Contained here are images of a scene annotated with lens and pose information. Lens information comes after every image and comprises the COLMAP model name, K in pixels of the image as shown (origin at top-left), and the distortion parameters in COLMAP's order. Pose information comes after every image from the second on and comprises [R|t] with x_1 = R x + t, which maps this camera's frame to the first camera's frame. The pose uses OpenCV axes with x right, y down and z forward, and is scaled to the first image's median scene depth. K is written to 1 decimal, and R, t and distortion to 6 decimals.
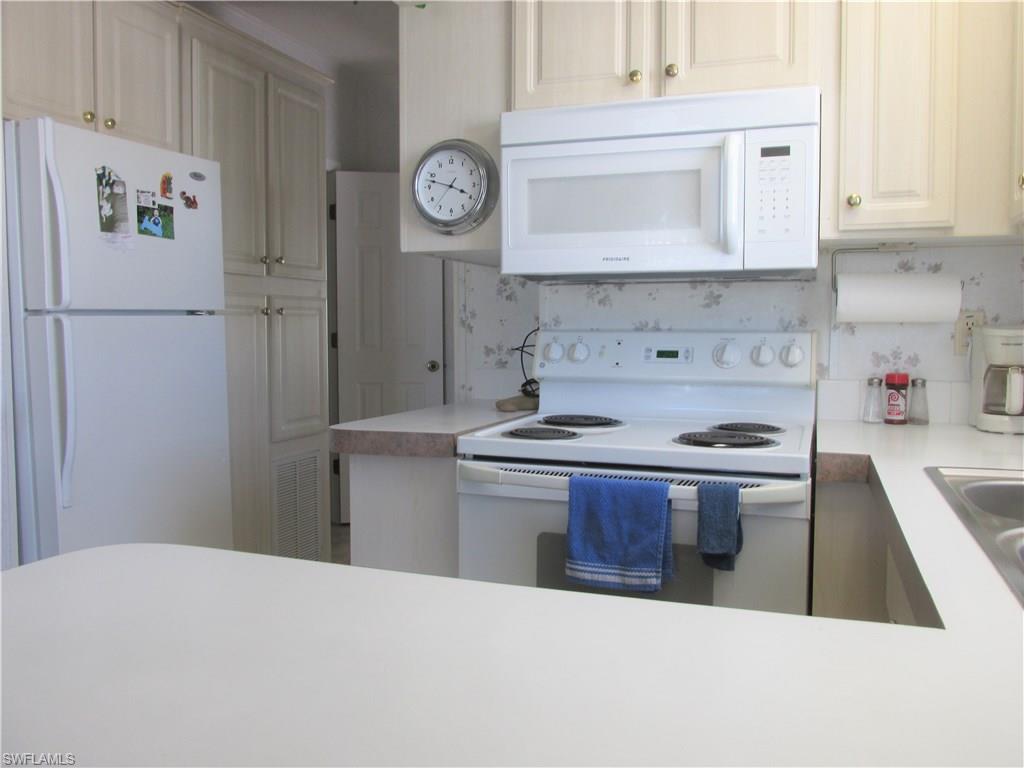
lens RADIAL K [[861.7, 0, 516.7], [0, 861.7, 378.1], [0, 0, 1]] dist [-0.013410, 0.000772]
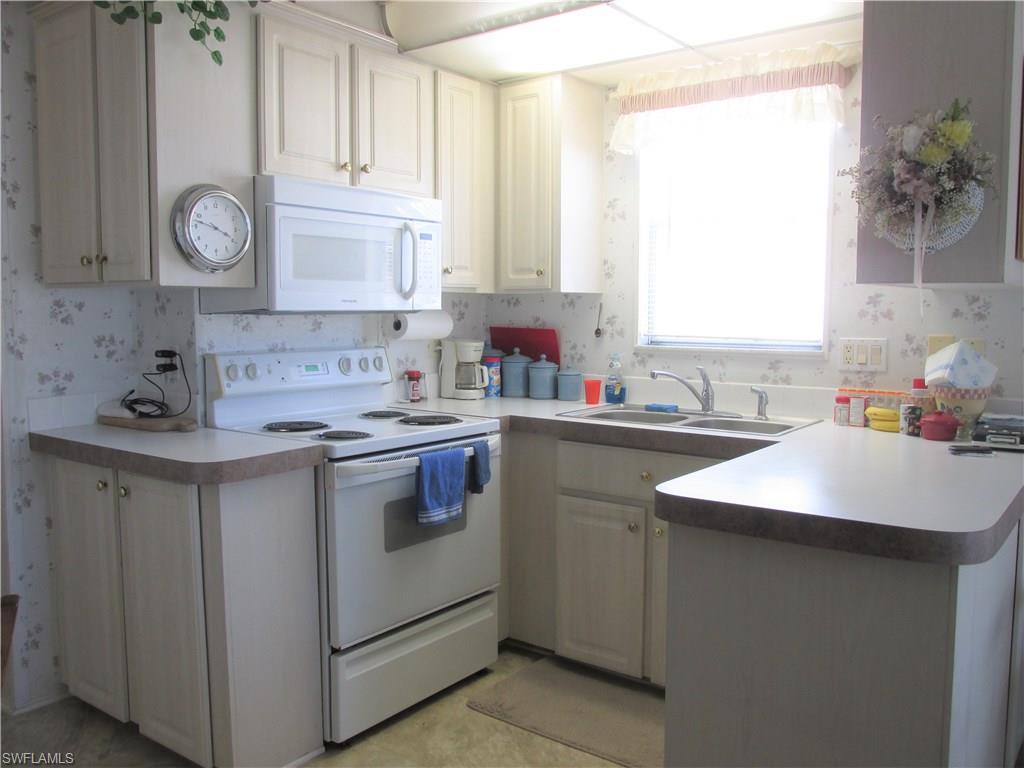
lens RADIAL K [[861.7, 0, 516.7], [0, 861.7, 378.1], [0, 0, 1]] dist [-0.013410, 0.000772]
pose [[0.300535, -0.077923, 0.950582, -1.011007], [0.058264, 0.996296, 0.063249, -0.080143], [-0.951990, 0.036376, 0.303962, 0.311279]]
